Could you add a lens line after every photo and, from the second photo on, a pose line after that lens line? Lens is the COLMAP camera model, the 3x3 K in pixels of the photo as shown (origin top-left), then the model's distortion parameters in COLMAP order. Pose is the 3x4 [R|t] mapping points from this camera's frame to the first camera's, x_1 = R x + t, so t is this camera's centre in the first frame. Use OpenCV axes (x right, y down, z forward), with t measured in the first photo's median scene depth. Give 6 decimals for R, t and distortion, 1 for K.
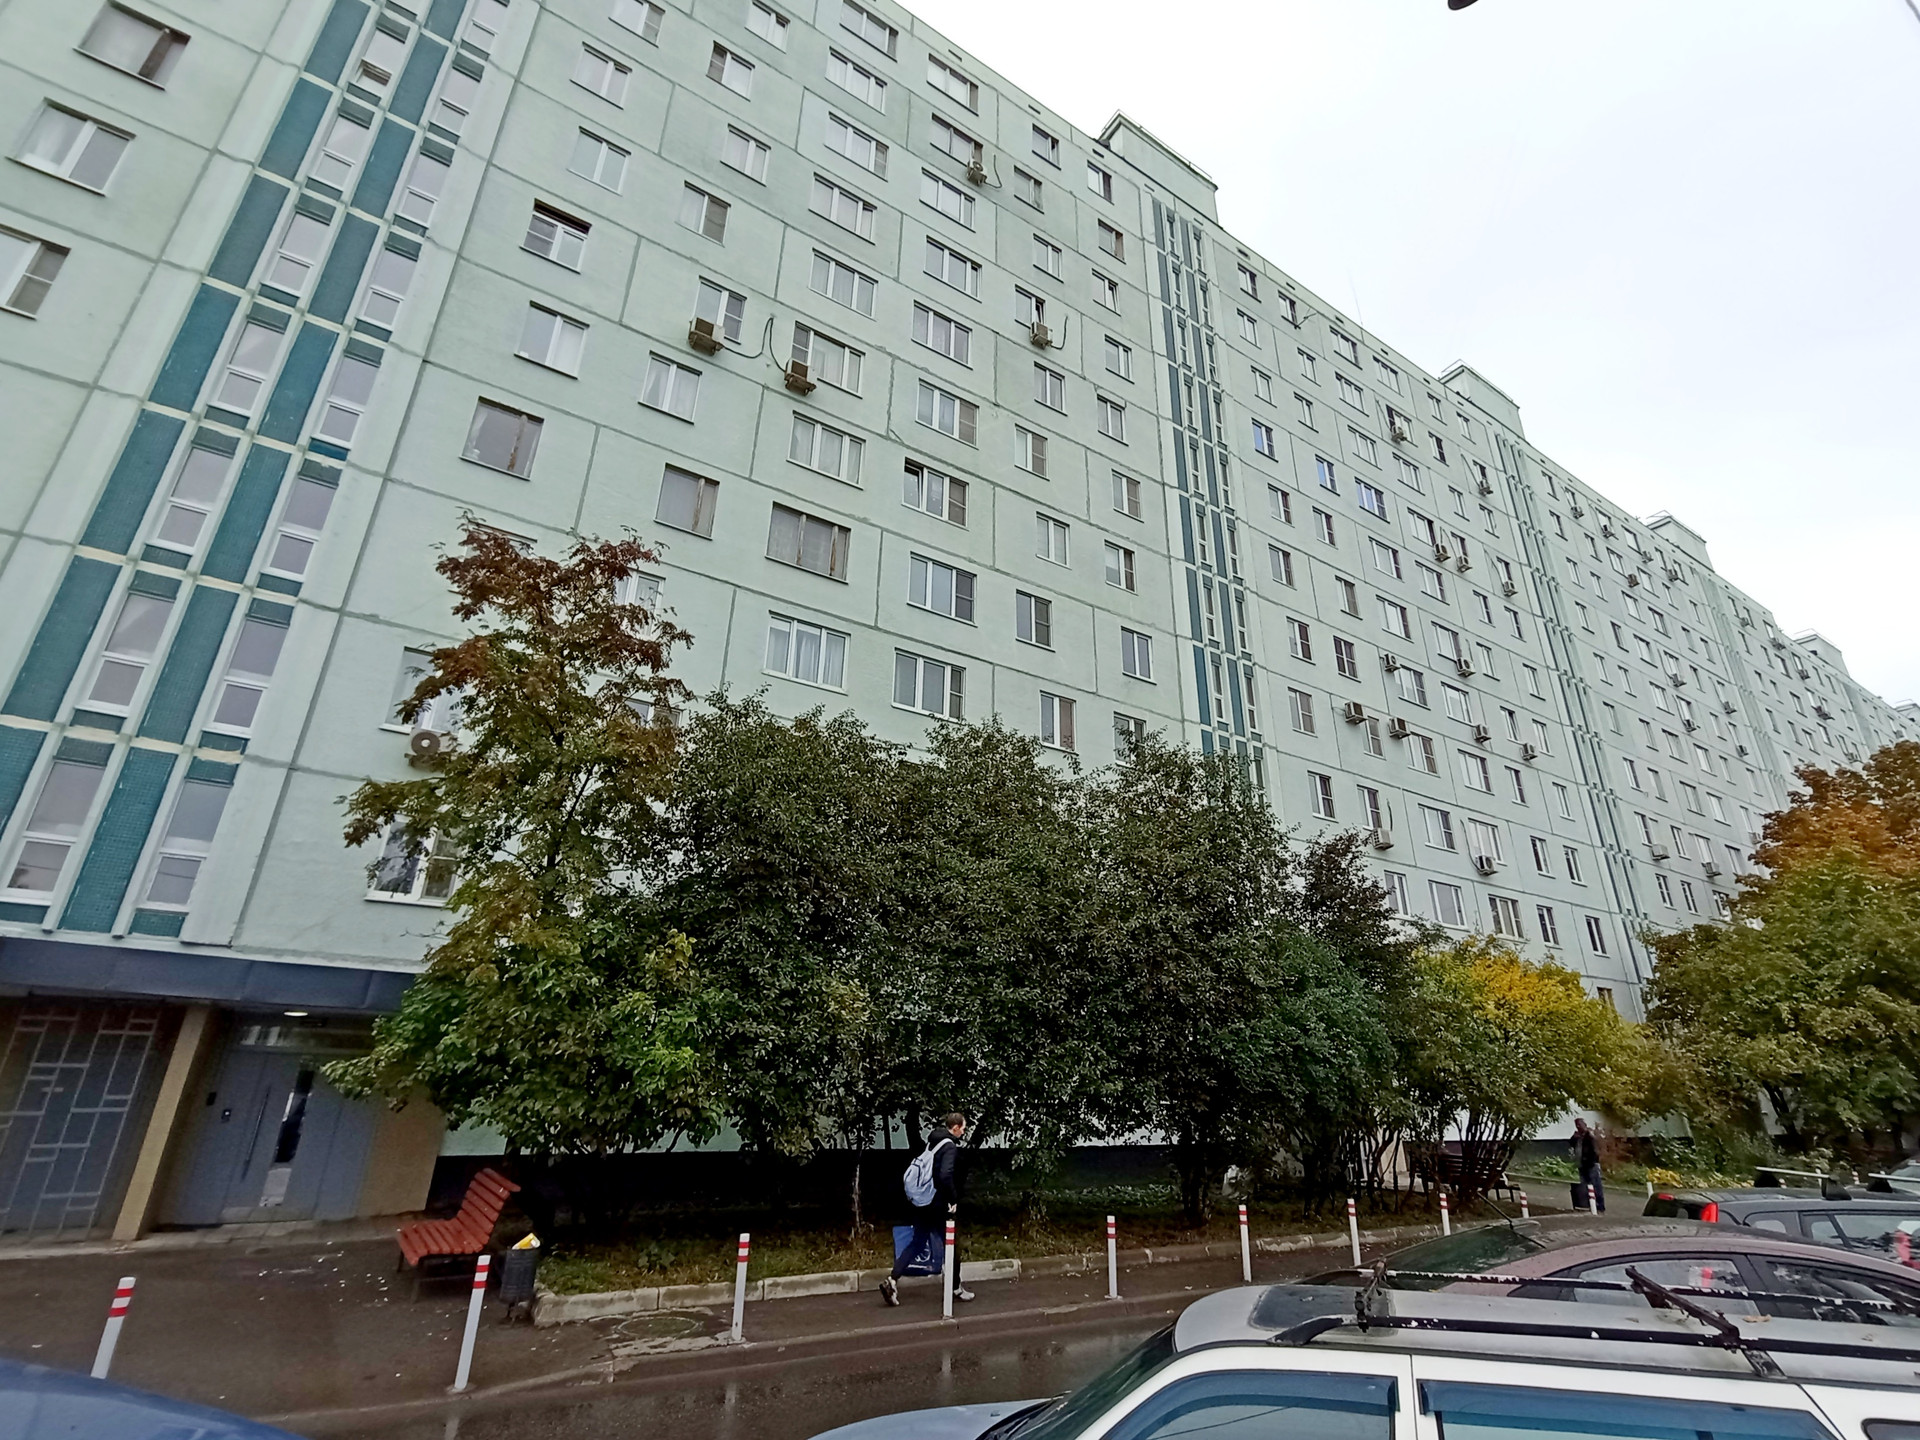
lens RADIAL K [[844.3, 0, 953.3], [0, 844.3, 772.5], [0, 0, 1]] dist [-0.003380, -0.002797]
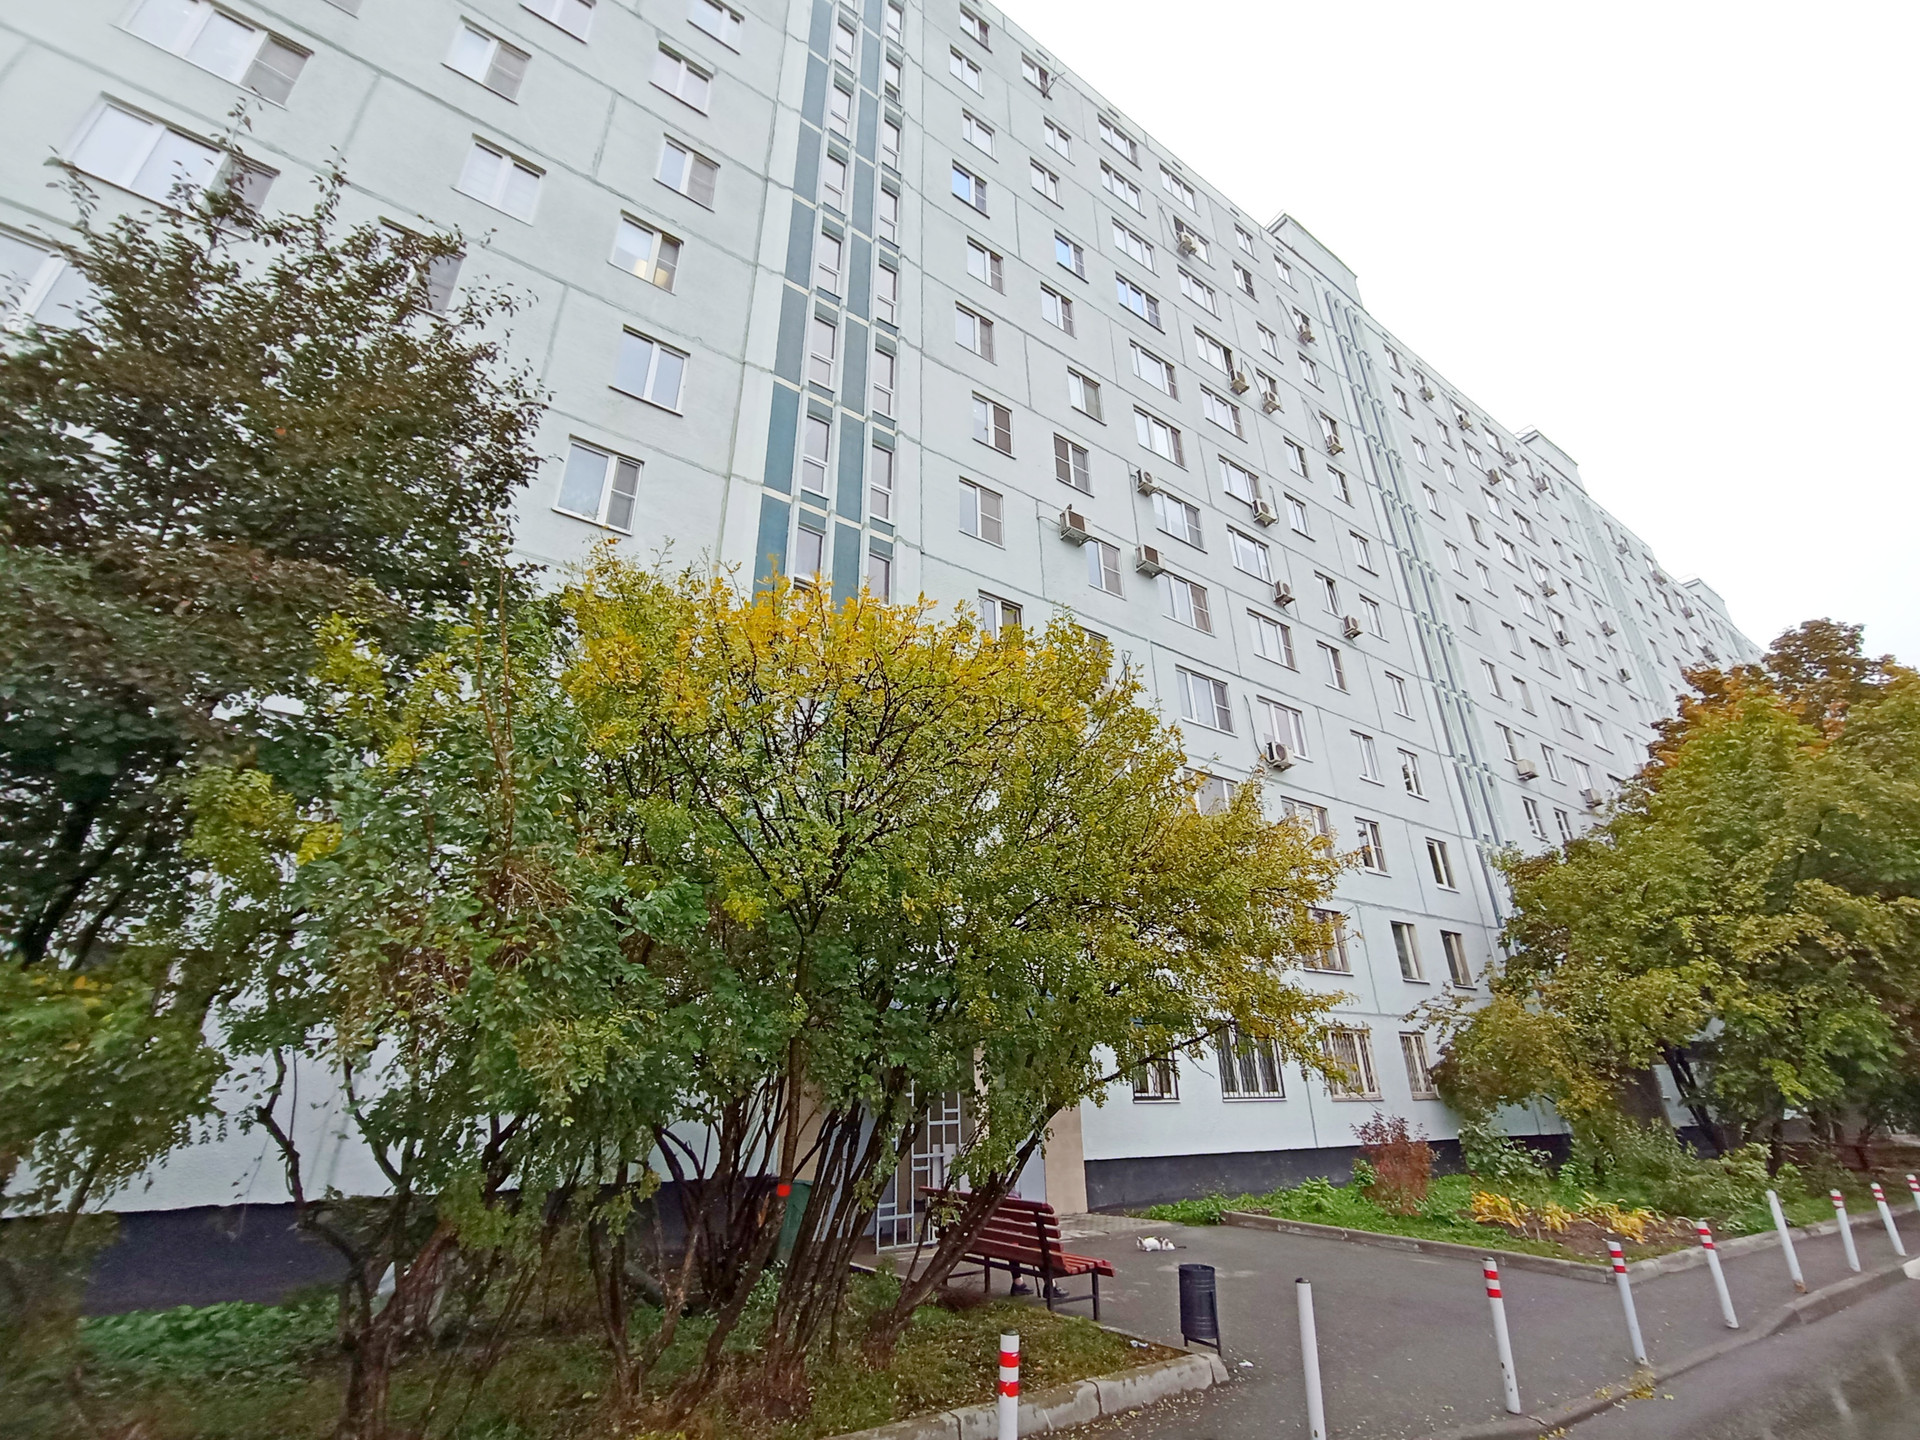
lens RADIAL K [[813.0, 0, 951.6], [0, 813.0, 774.1], [0, 0, 1]] dist [-0.014546, -0.000274]
pose [[0.998633, -0.014740, 0.050140, 0.285217], [0.016311, 0.999384, -0.031071, 0.125371], [-0.049651, 0.031846, 0.998259, 0.292621]]
